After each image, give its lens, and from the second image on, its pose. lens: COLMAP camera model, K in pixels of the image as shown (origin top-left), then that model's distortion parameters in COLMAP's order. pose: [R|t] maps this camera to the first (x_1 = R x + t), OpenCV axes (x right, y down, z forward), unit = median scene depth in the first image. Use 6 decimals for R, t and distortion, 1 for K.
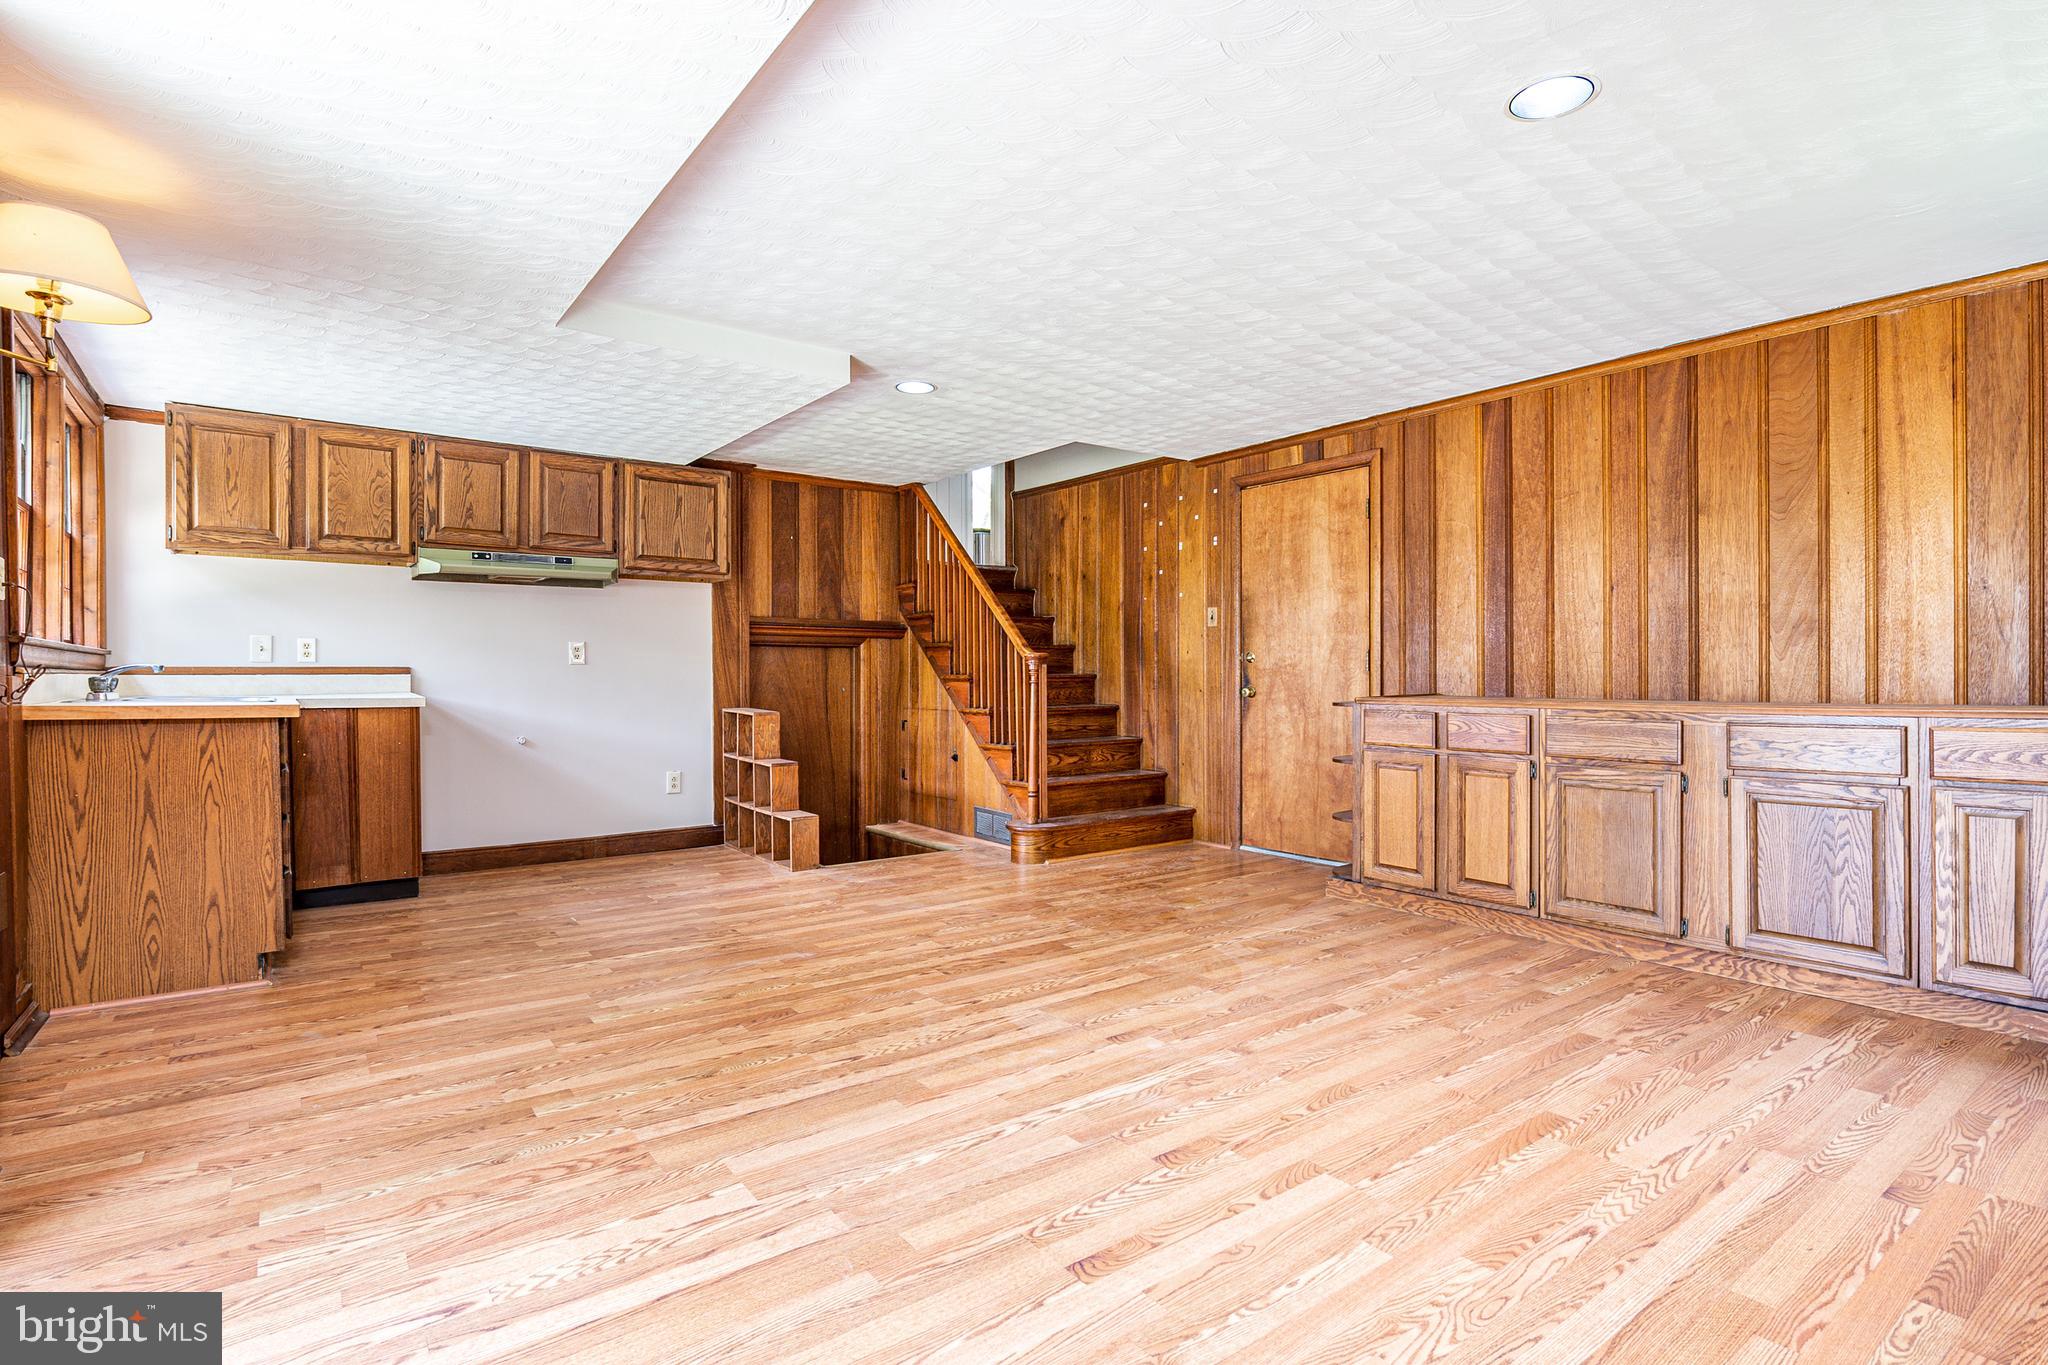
lens RADIAL K [[993.7, 0, 1044.5], [0, 993.7, 679.1], [0, 0, 1]] dist [-0.006154, -0.000295]
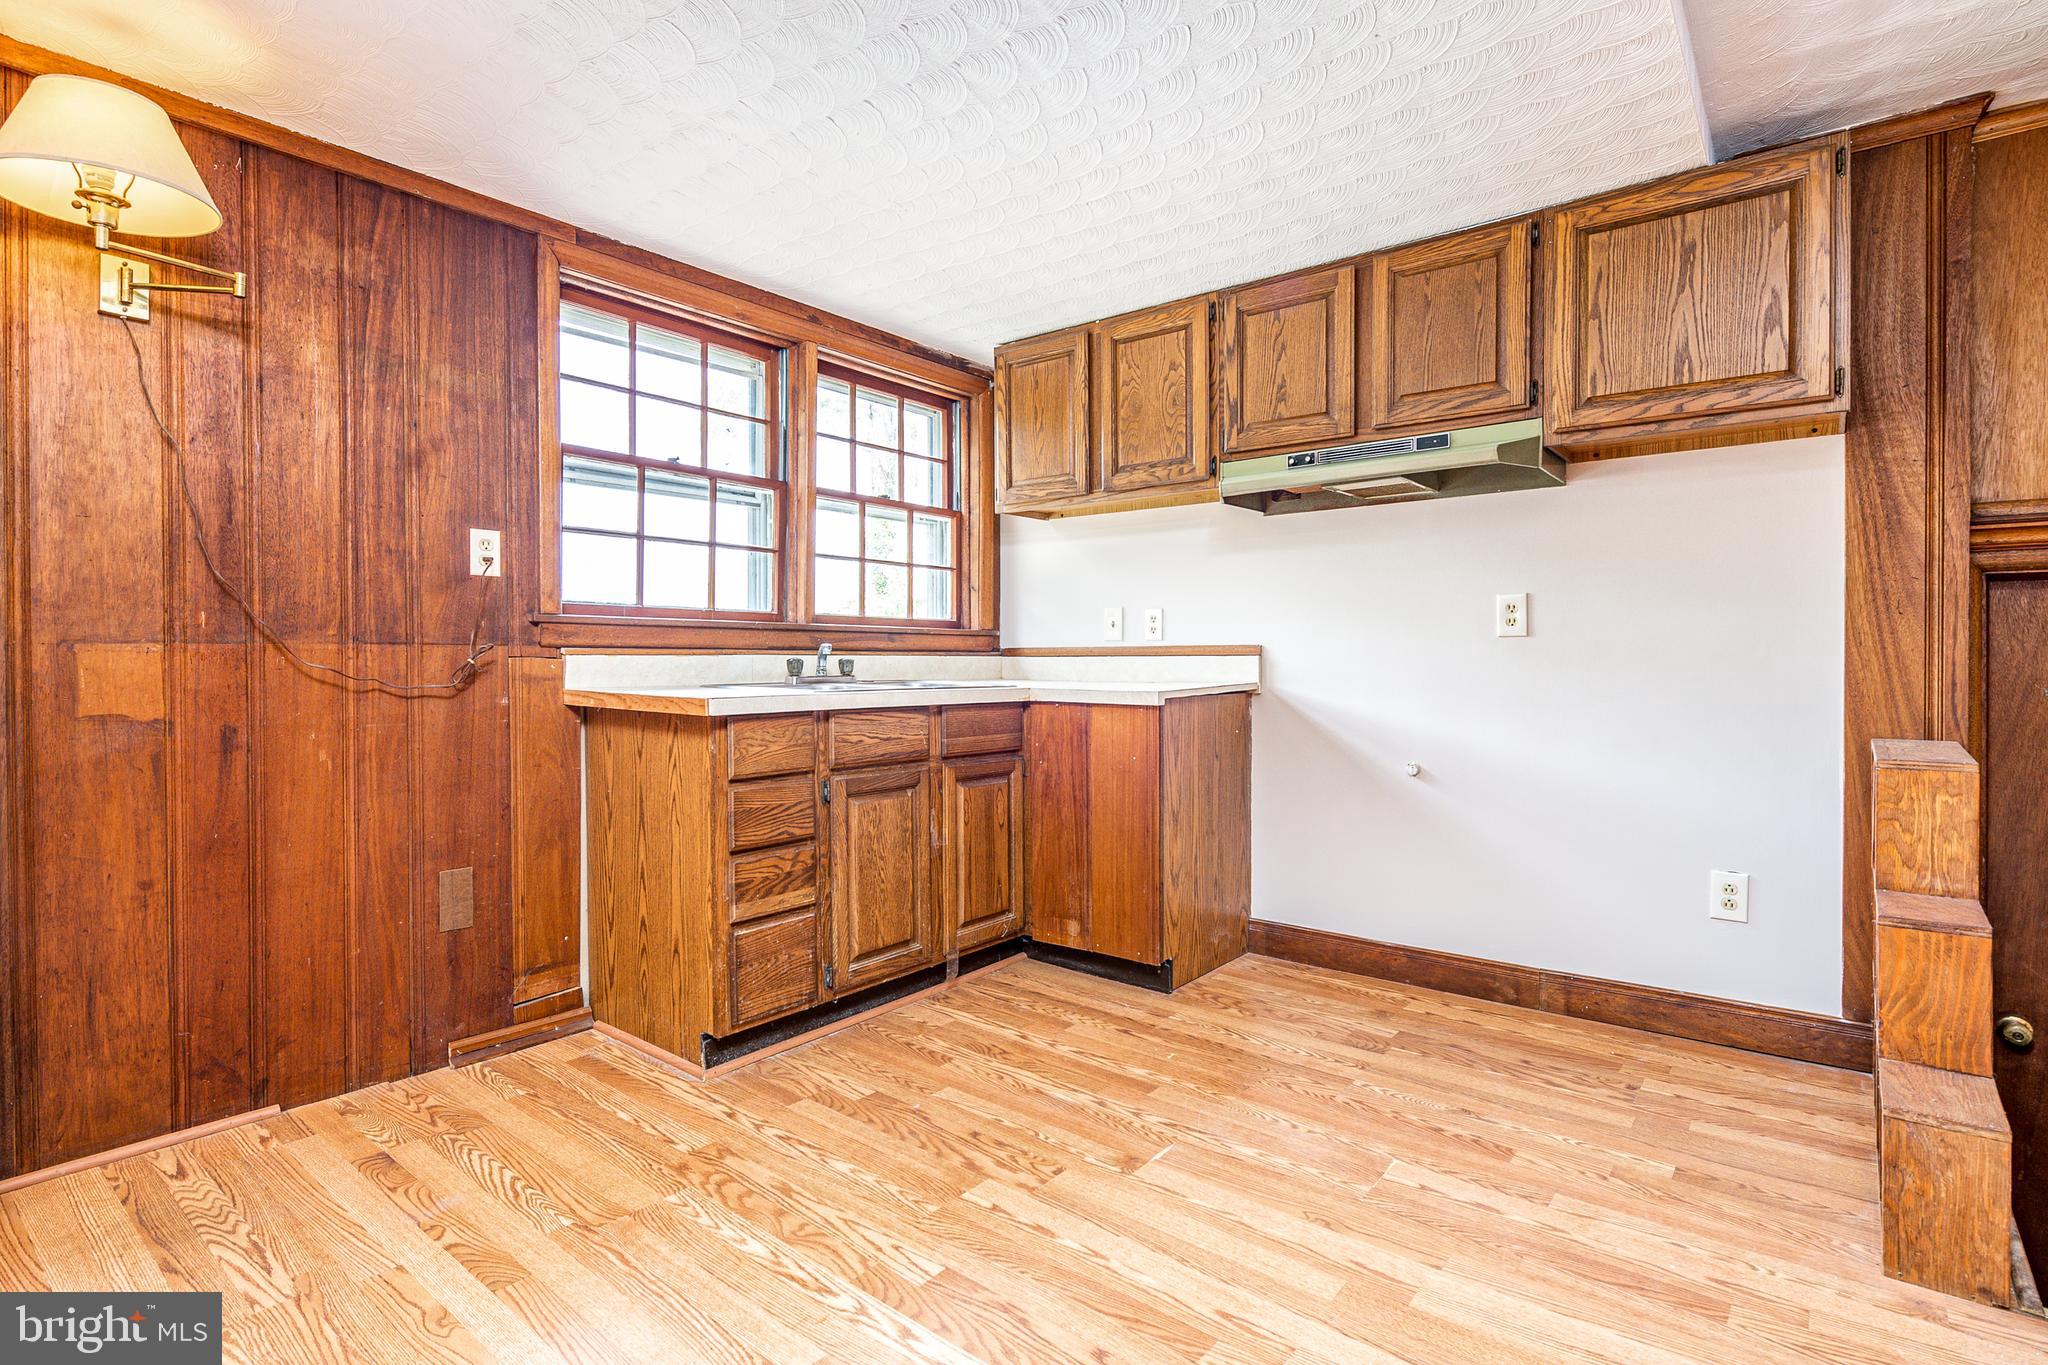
lens RADIAL K [[993.7, 0, 1053.3], [0, 993.7, 669.3], [0, 0, 1]] dist [-0.006154, -0.000295]
pose [[0.221752, 0.012053, -0.975029, -0.011719], [-0.002501, 0.999927, 0.011792, -0.004529], [0.975100, -0.000176, 0.221766, 1.053055]]
